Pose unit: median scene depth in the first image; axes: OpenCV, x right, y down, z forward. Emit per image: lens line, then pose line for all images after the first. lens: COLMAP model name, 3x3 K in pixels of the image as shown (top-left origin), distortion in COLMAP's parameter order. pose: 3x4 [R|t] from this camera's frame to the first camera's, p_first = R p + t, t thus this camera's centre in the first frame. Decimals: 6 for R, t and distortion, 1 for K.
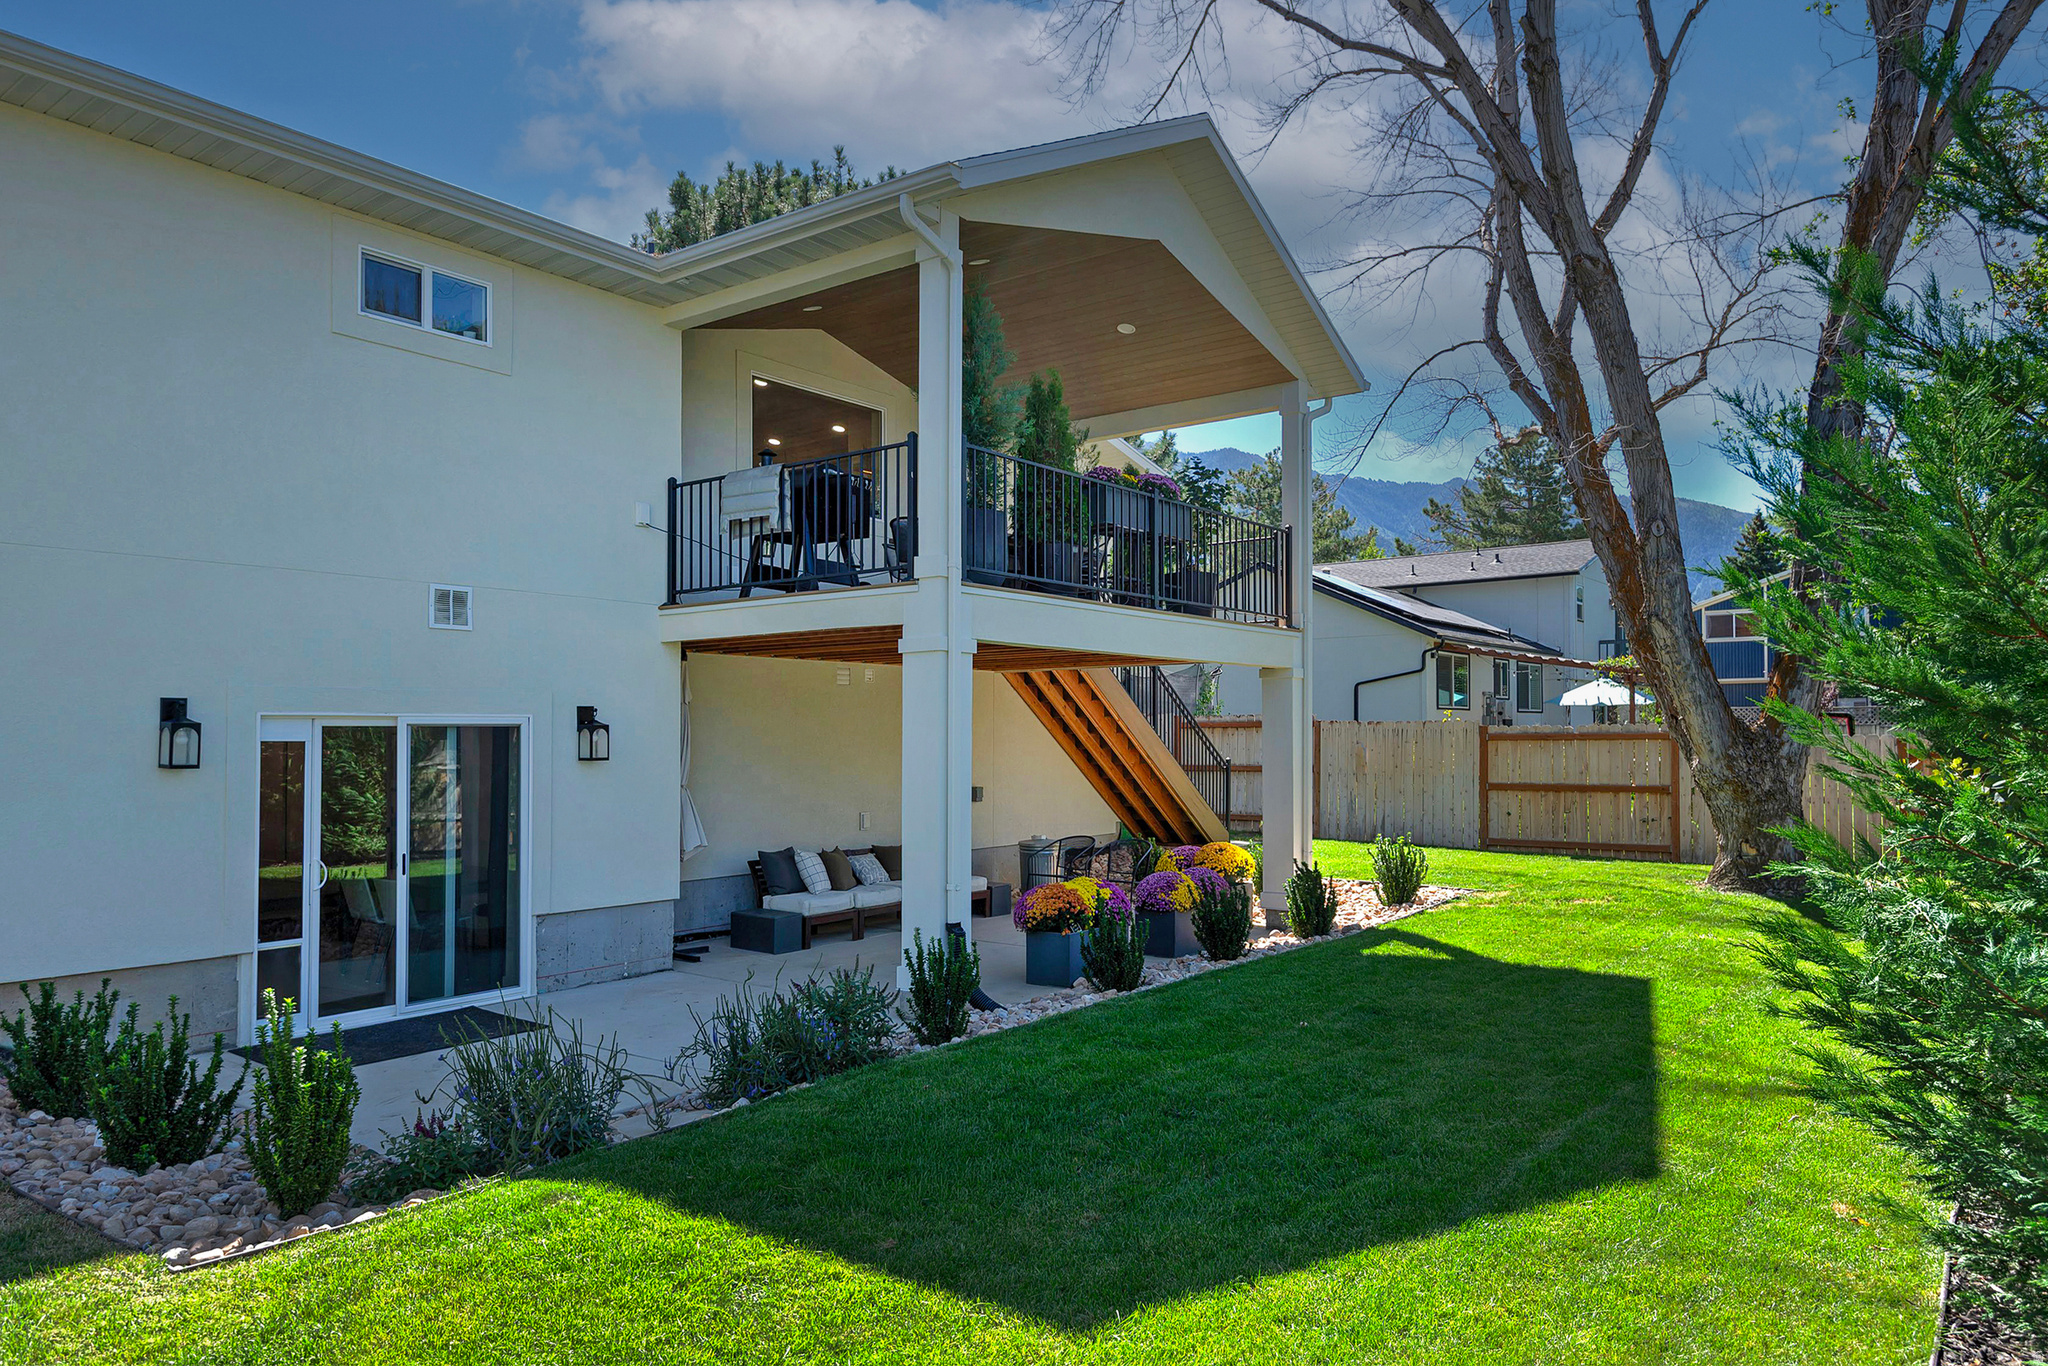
lens RADIAL K [[1265.4, 0, 1027.6], [0, 1265.4, 691.0], [0, 0, 1]] dist [0.020653, 0.000432]
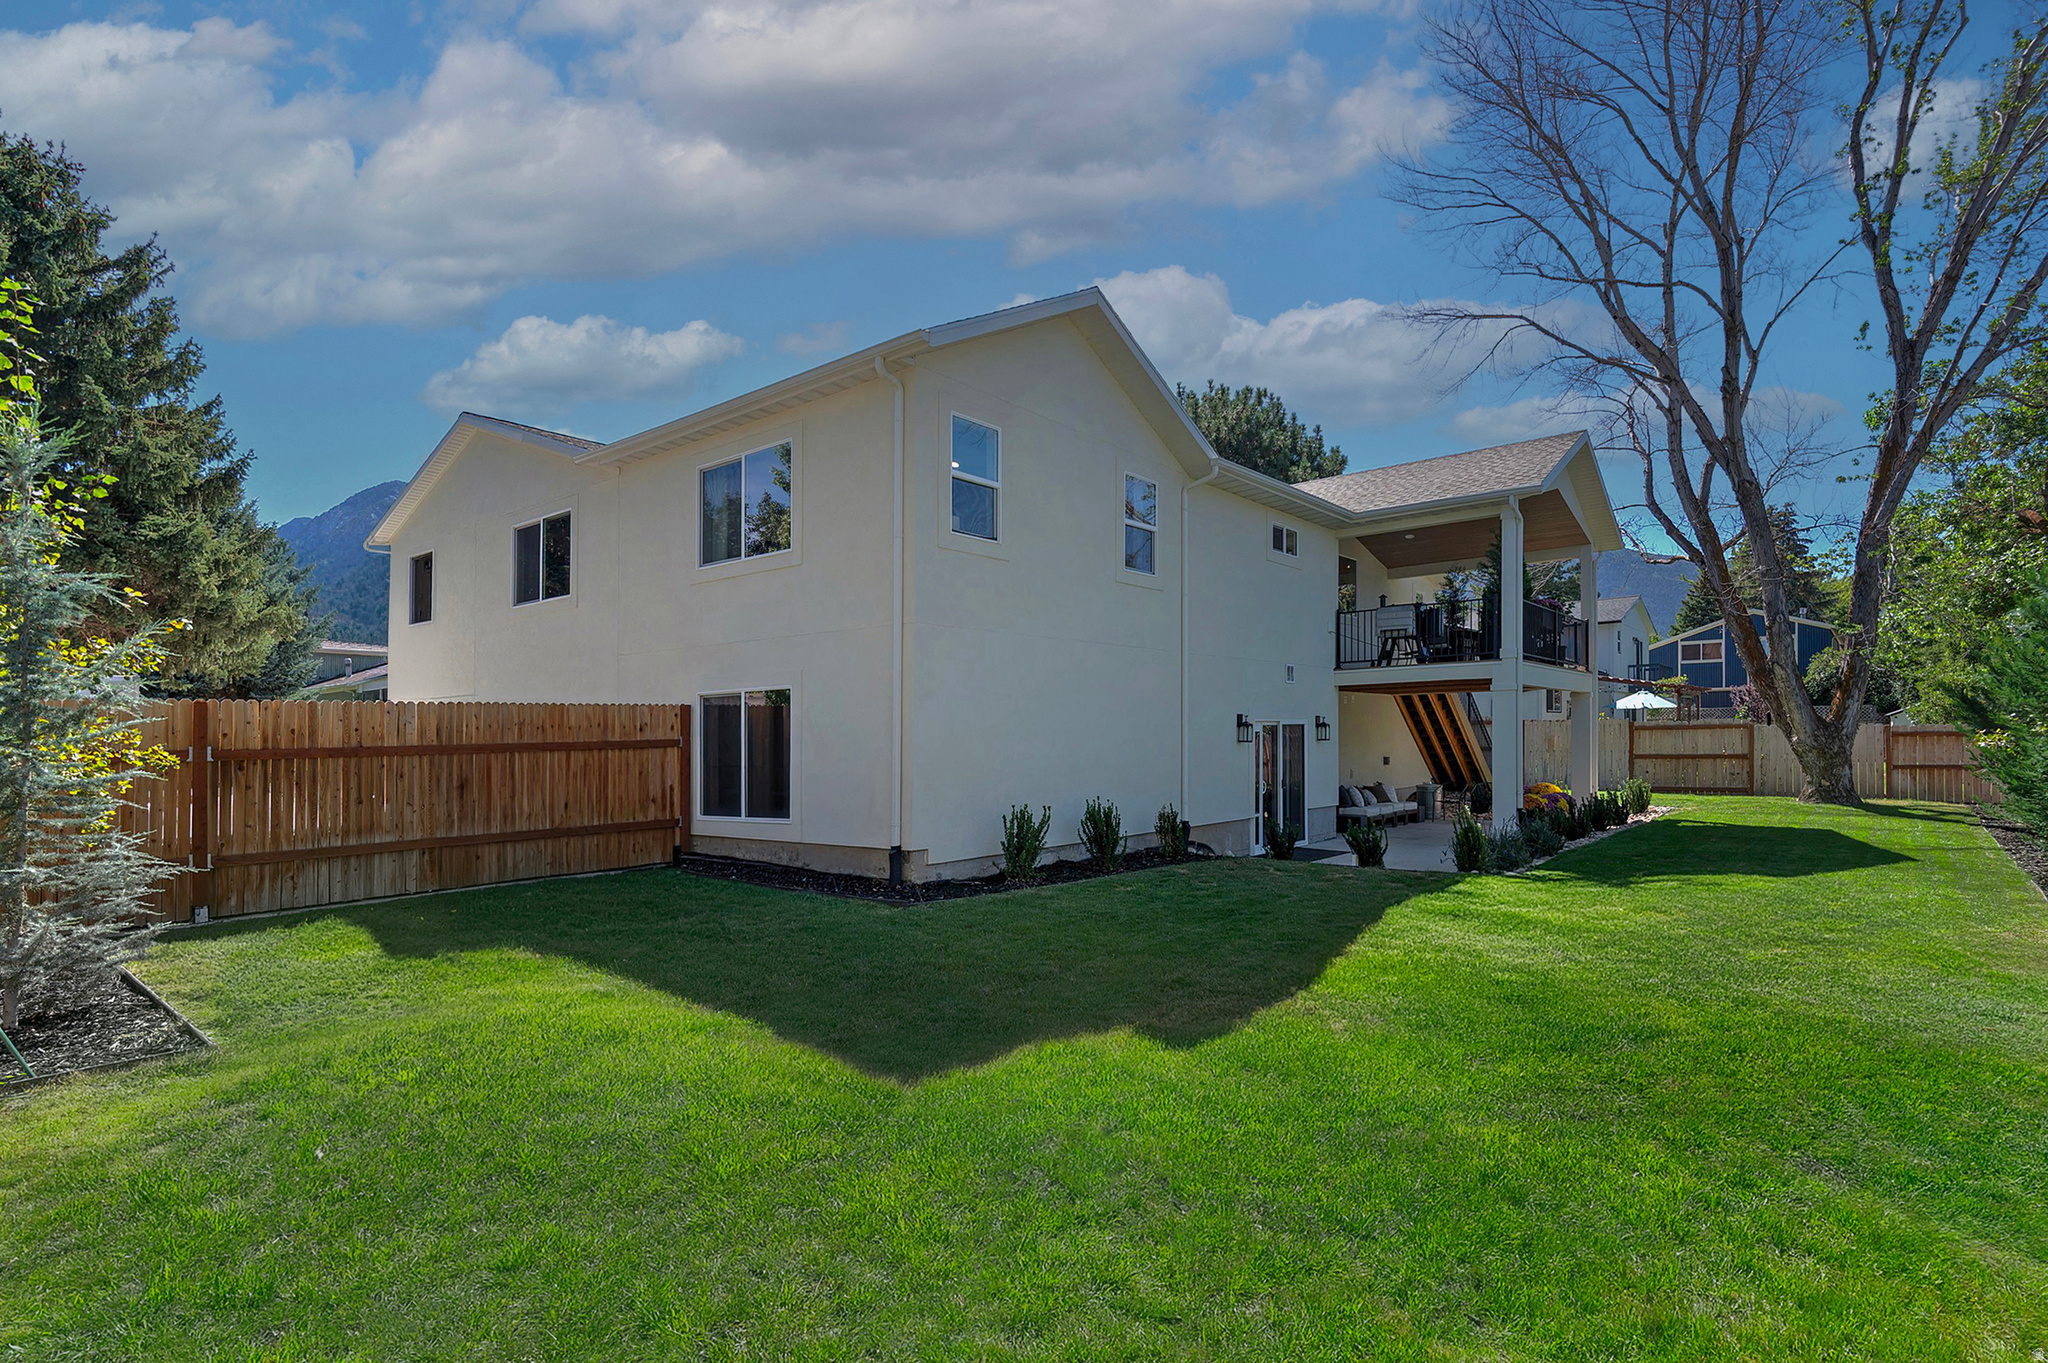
lens RADIAL K [[956.0, 0, 1073.8], [0, 956.0, 730.1], [0, 0, 1]] dist [0.001699, 0.000088]
pose [[0.999206, -0.011588, -0.038126, -0.383059], [0.012660, 0.999527, 0.028010, -0.008294], [0.037784, -0.028470, 0.998880, -0.366983]]
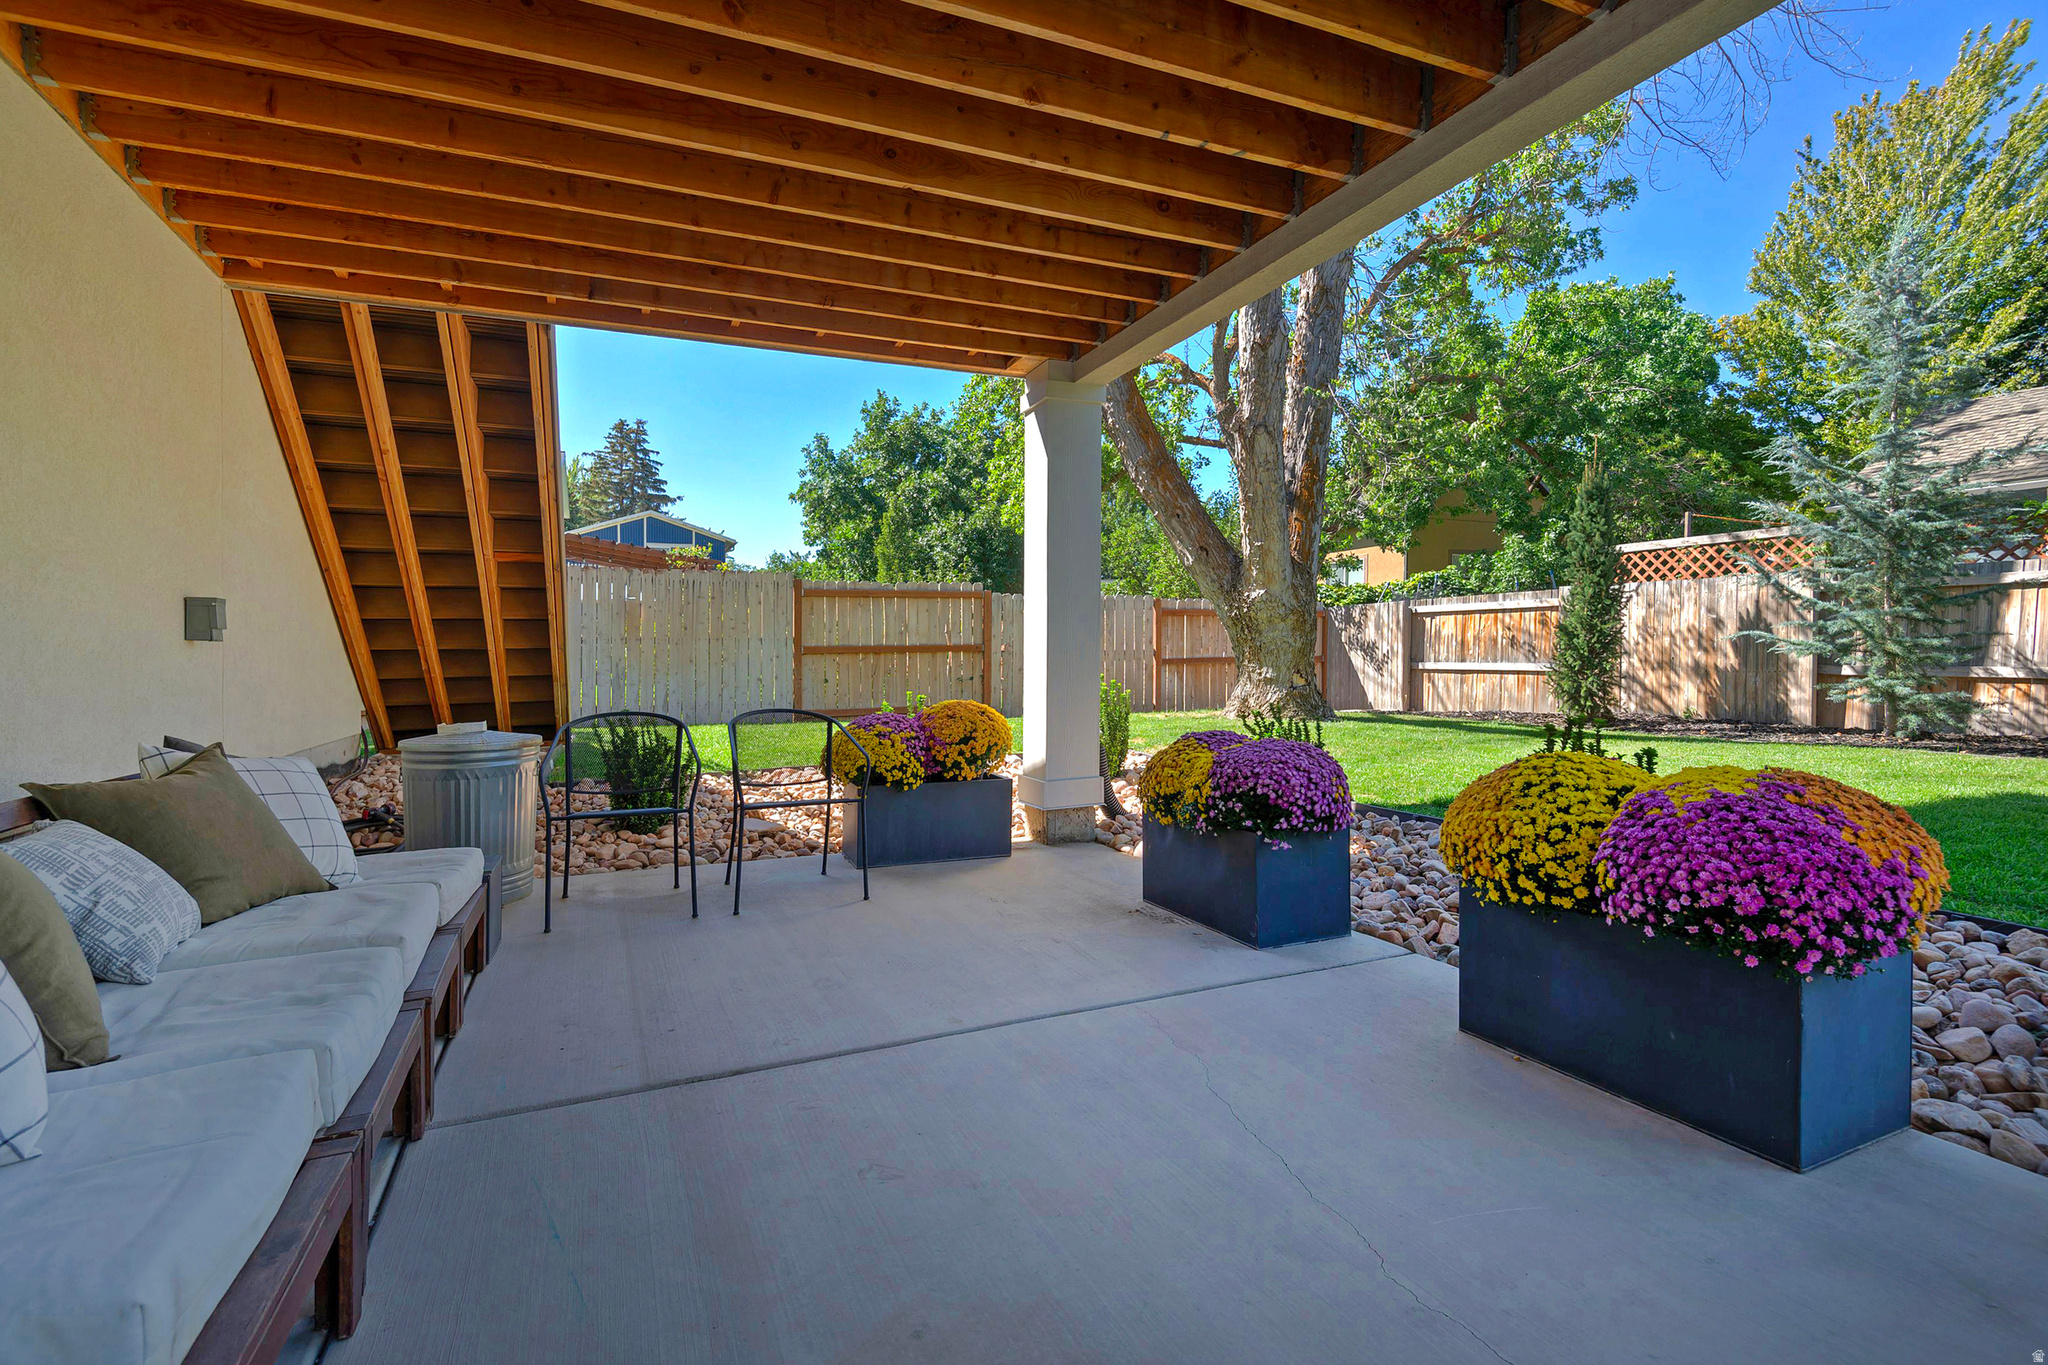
lens RADIAL K [[956.0, 0, 1032.0], [0, 956.0, 678.8], [0, 0, 1]] dist [0.001699, 0.000088]
pose [[0.494858, -0.025137, 0.868610, -0.126835], [-0.020150, 0.998981, 0.040389, 0.070493], [-0.868740, -0.037490, 0.493848, 0.594035]]
